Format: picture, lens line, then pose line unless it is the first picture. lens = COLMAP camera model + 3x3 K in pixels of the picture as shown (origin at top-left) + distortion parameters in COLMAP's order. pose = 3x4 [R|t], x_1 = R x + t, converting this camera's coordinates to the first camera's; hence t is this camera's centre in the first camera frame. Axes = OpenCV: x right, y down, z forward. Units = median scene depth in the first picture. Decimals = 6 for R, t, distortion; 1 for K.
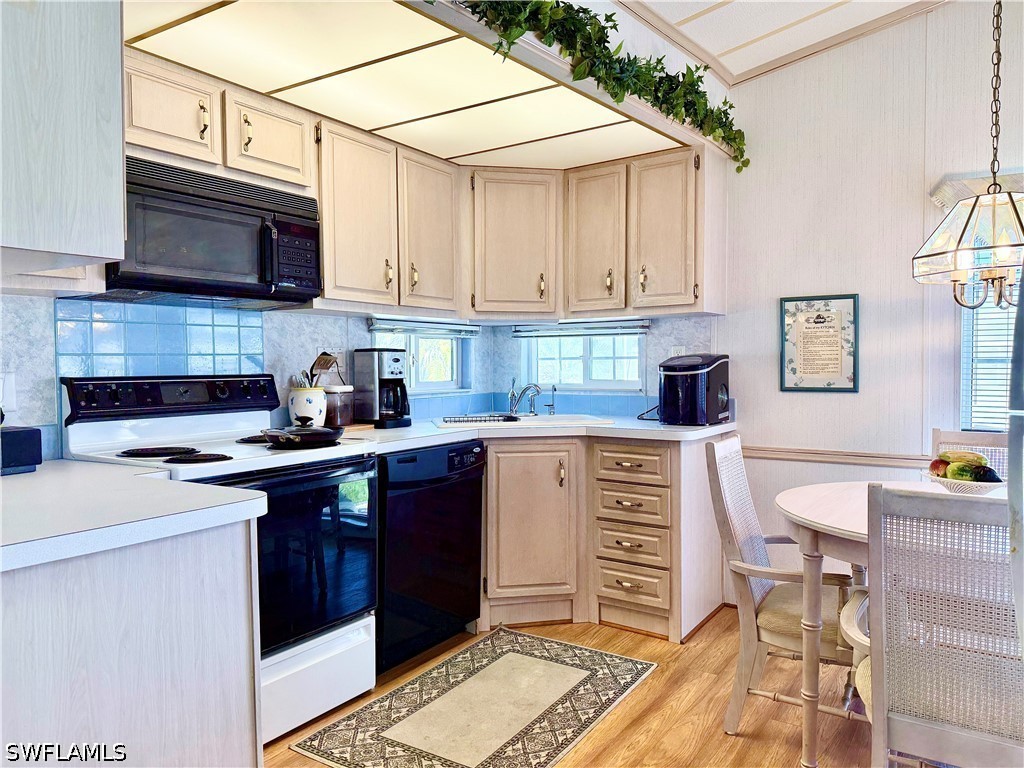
lens RADIAL K [[710.4, 0, 510.8], [0, 710.4, 387.5], [0, 0, 1]] dist [0.083770, -0.114948]
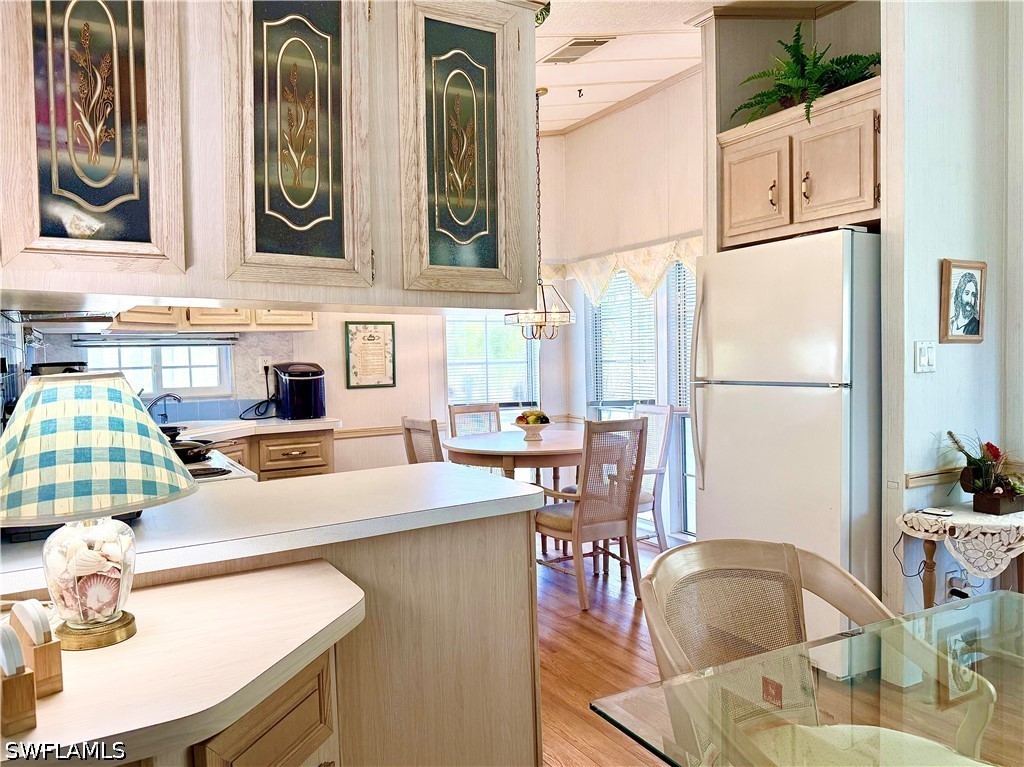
lens RADIAL K [[760.6, 0, 512.0], [0, 760.6, 383.5], [0, 0, 1]] dist [0.100850, -0.121974]
pose [[0.445907, -0.040799, 0.894149, -0.828945], [0.048873, 0.998580, 0.021192, -0.021675], [-0.893744, 0.034250, 0.447268, 0.063011]]
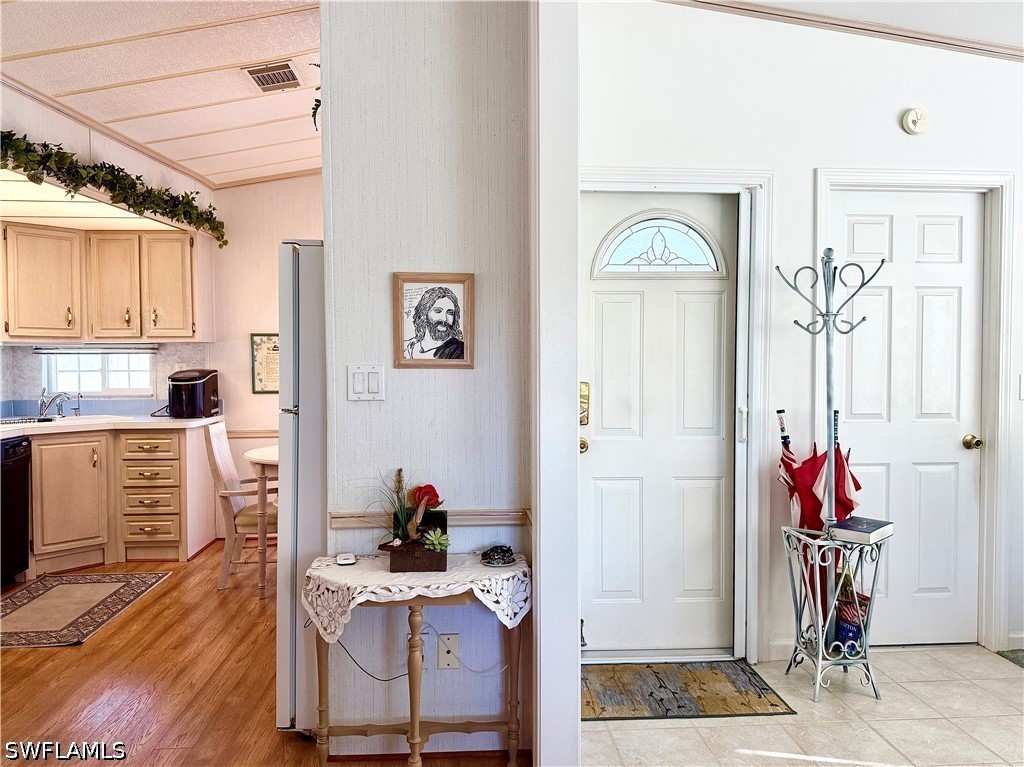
lens RADIAL K [[736.5, 0, 505.9], [0, 736.5, 383.8], [0, 0, 1]] dist [0.084642, -0.120115]
pose [[0.789451, -0.017381, 0.613568, -0.184358], [0.020101, 0.999795, 0.002458, -0.009039], [-0.613485, 0.010393, 0.789638, -0.630868]]
